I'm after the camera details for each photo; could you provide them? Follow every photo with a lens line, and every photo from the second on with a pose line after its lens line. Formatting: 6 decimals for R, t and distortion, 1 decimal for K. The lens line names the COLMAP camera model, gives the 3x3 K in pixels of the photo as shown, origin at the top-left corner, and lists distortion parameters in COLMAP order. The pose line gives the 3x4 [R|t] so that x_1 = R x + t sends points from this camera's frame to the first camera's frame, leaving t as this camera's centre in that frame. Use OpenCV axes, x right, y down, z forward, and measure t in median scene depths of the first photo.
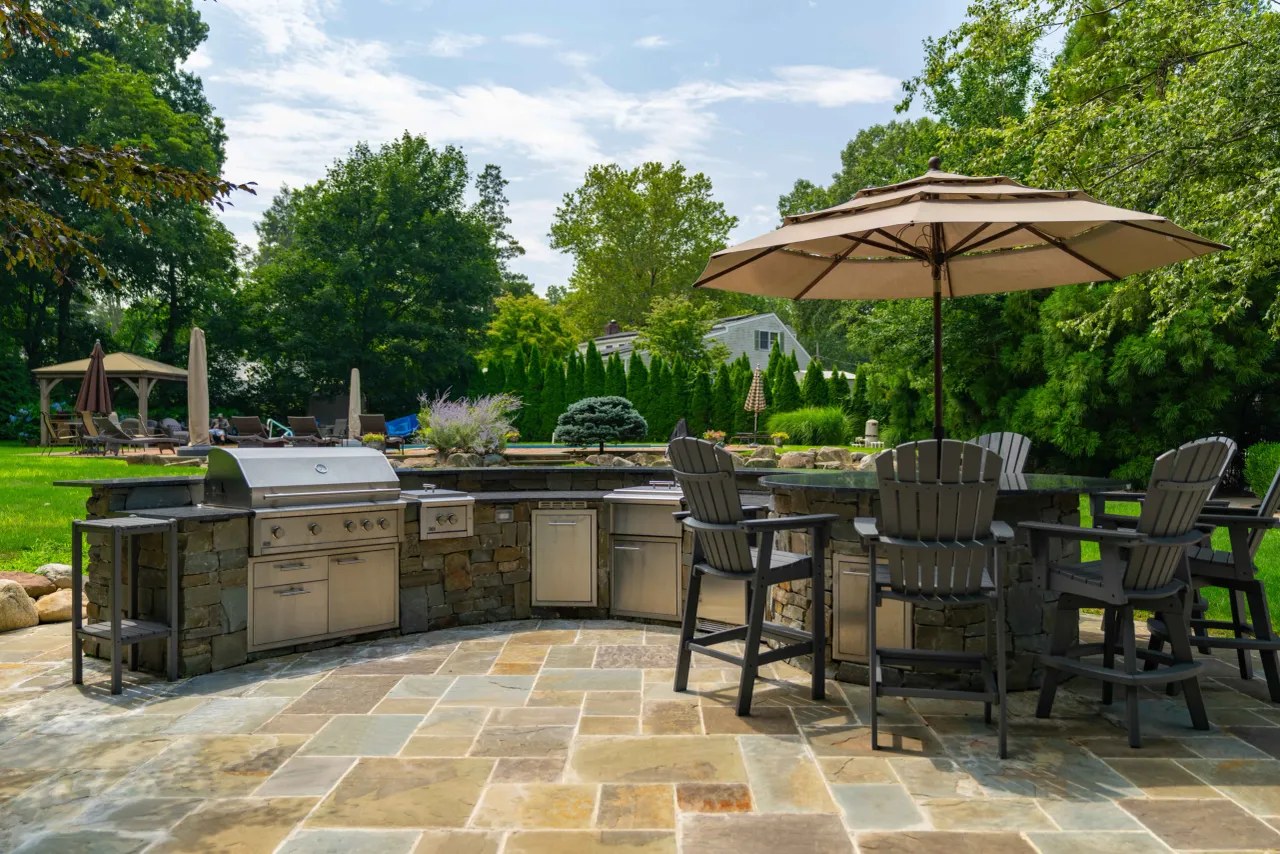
lens RADIAL K [[983.5, 0, 640.0], [0, 983.5, 427.0], [0, 0, 1]] dist [0.009613, -0.001601]
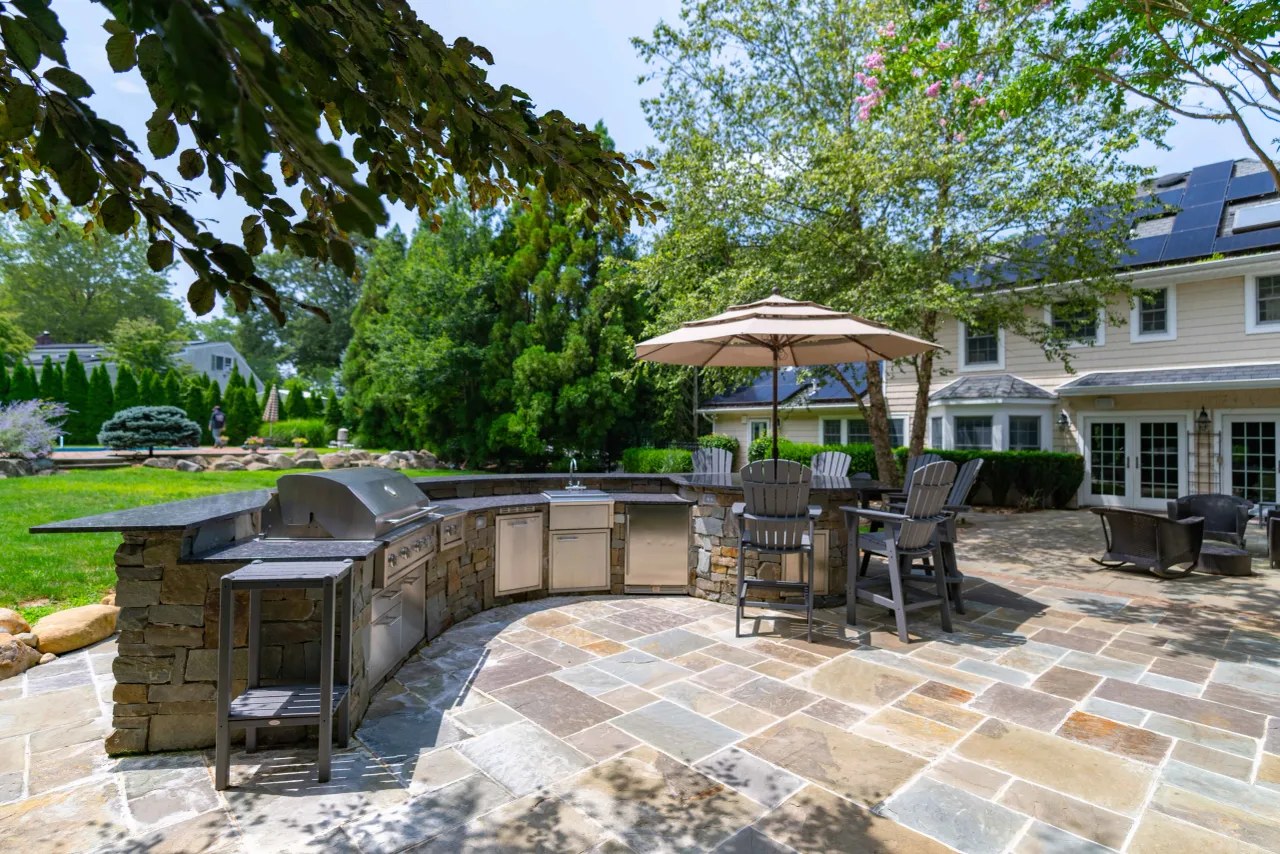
lens RADIAL K [[639.2, 0, 640.0], [0, 639.2, 427.0], [0, 0, 1]] dist [-0.003345, 0.000204]
pose [[0.715974, 0.020211, 0.697834, -0.153197], [-0.013931, 0.999795, -0.014664, -0.004105], [-0.697988, 0.000778, 0.716109, 0.094119]]
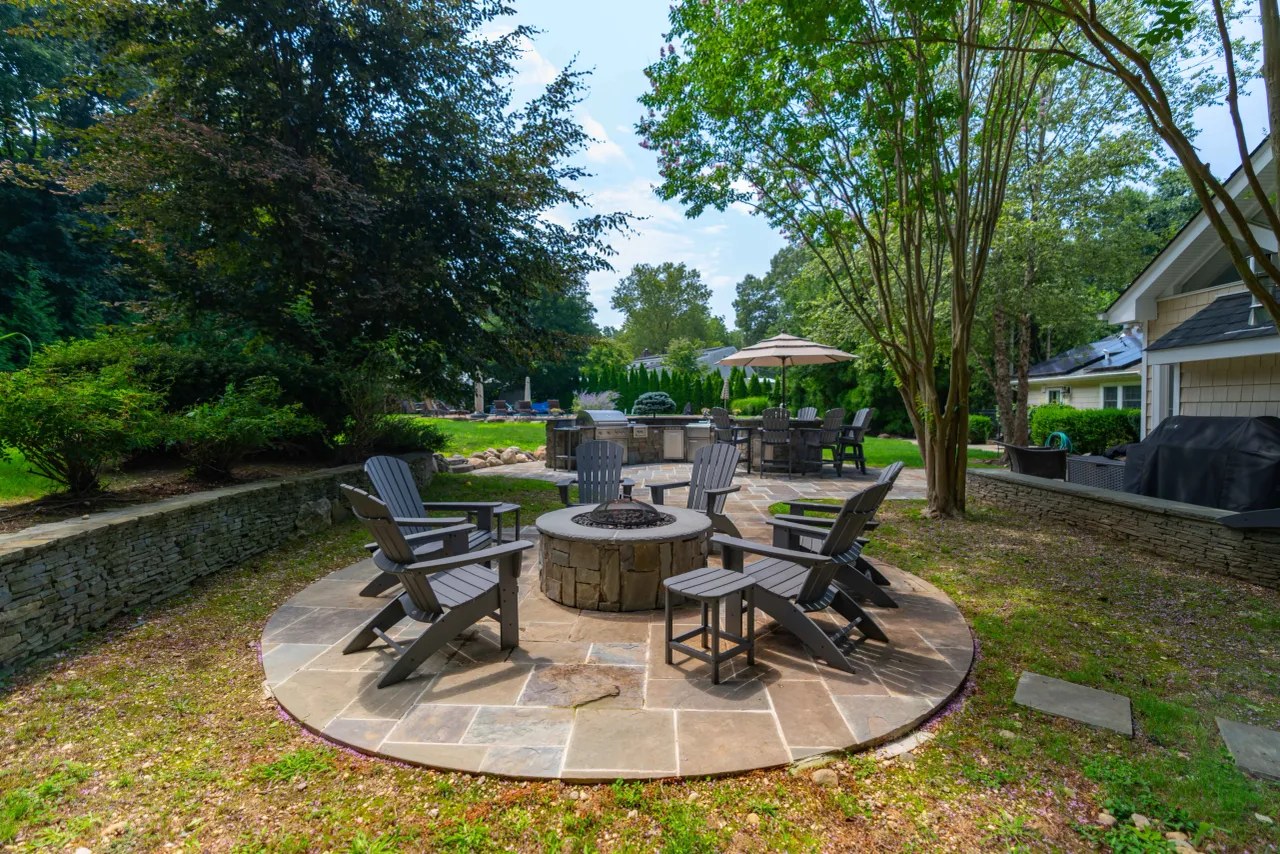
lens RADIAL K [[572.0, 0, 640.0], [0, 572.0, 427.0], [0, 0, 1]] dist [-0.015843, 0.000498]
pose [[0.999695, 0.005748, -0.024017, -0.041970], [-0.004895, 0.999360, 0.035426, 0.001816], [0.024205, -0.035298, 0.999084, -0.271287]]
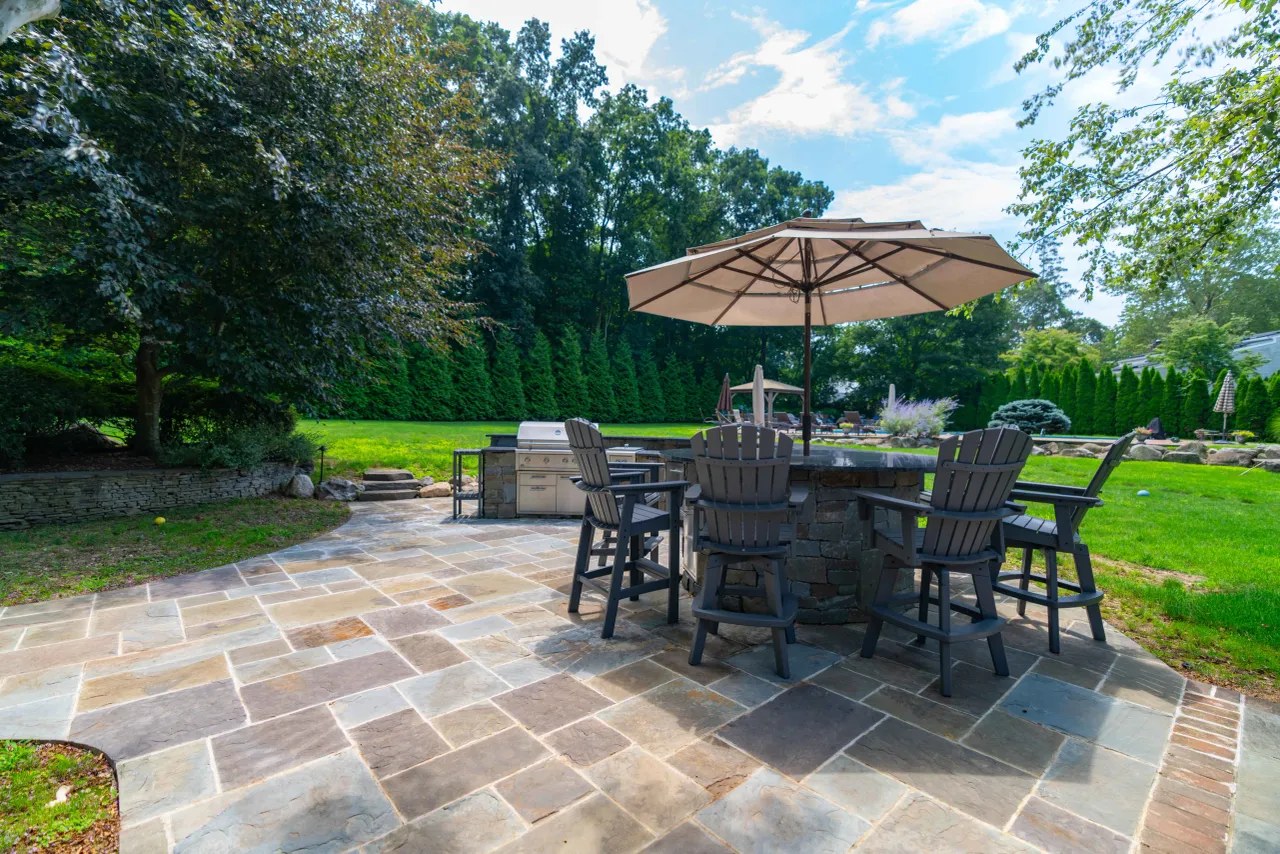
lens RADIAL K [[572.0, 0, 640.0], [0, 572.0, 427.0], [0, 0, 1]] dist [-0.015843, 0.000498]
pose [[0.682039, 0.026232, -0.730845, 0.172960], [-0.018404, 0.999656, 0.018706, 0.001797], [0.731084, 0.000693, 0.682287, 0.080143]]
